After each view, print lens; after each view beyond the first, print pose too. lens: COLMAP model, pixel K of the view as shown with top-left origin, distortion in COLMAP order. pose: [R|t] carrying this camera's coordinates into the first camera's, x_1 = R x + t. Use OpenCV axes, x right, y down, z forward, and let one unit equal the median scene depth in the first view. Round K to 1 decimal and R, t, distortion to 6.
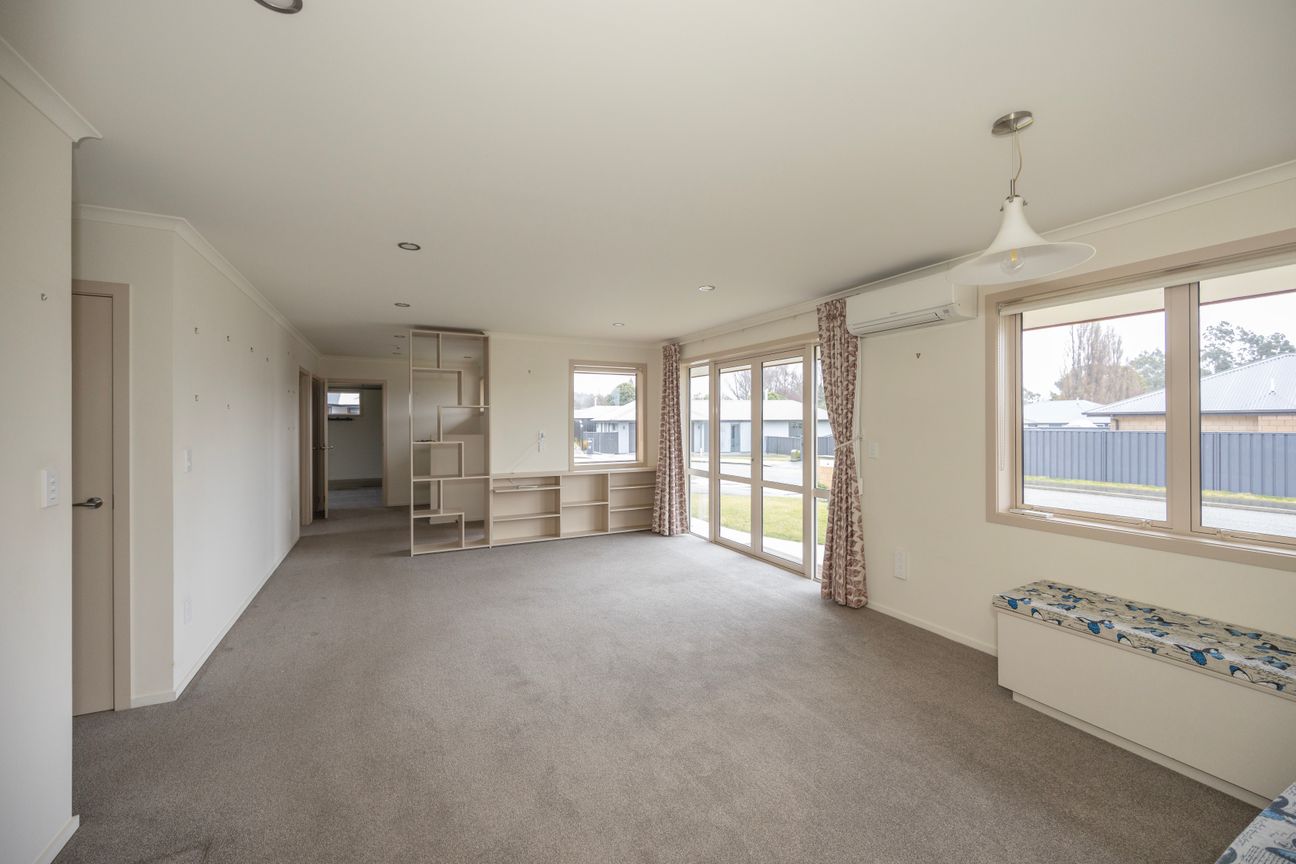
lens RADIAL K [[525.4, 0, 652.6], [0, 525.4, 429.8], [0, 0, 1]] dist [-0.000341, -0.000014]
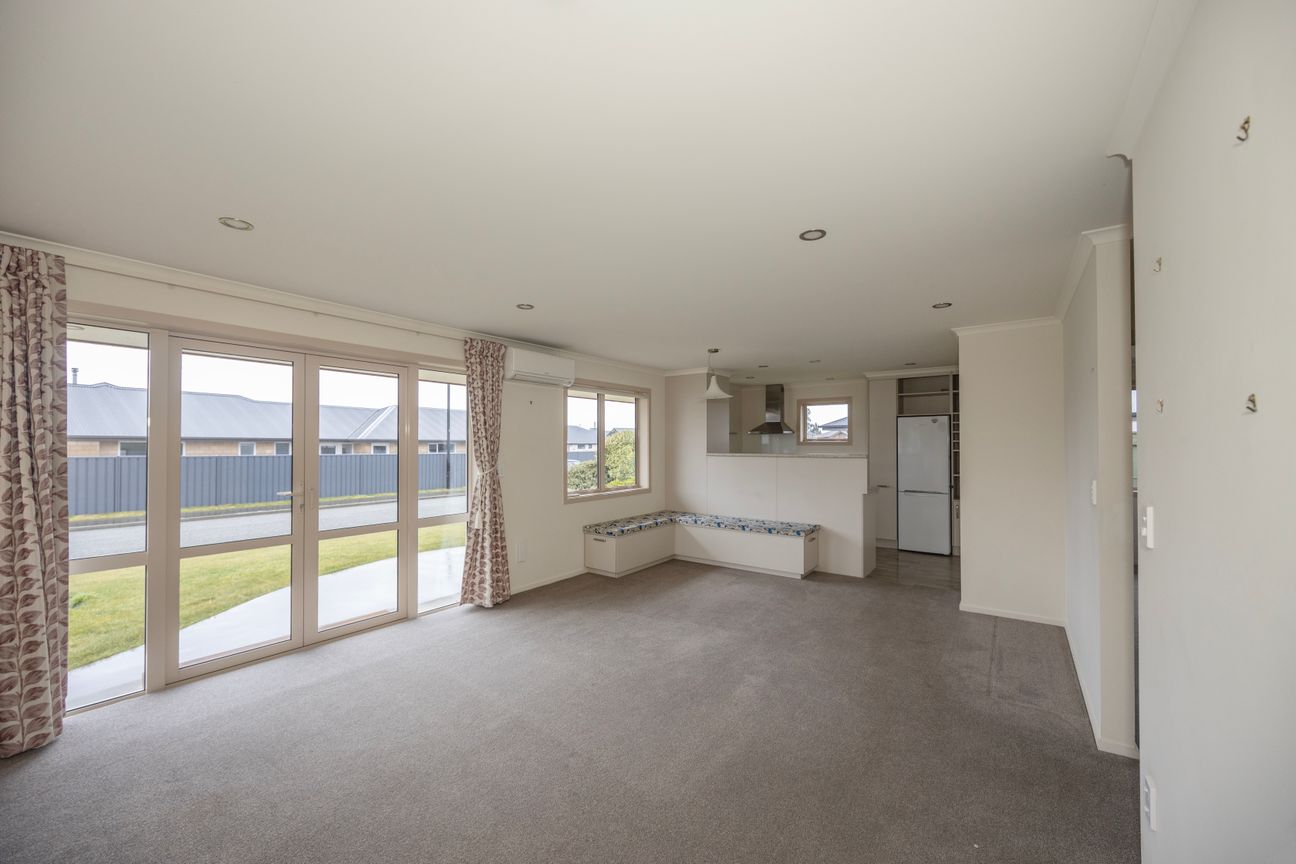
lens RADIAL K [[525.4, 0, 652.6], [0, 525.4, 429.8], [0, 0, 1]] dist [-0.000341, -0.000014]
pose [[-0.455689, 0.033405, 0.889512, -0.457456], [0.007286, 0.999402, -0.033799, -0.008251], [-0.890109, -0.008921, -0.455660, 0.673314]]
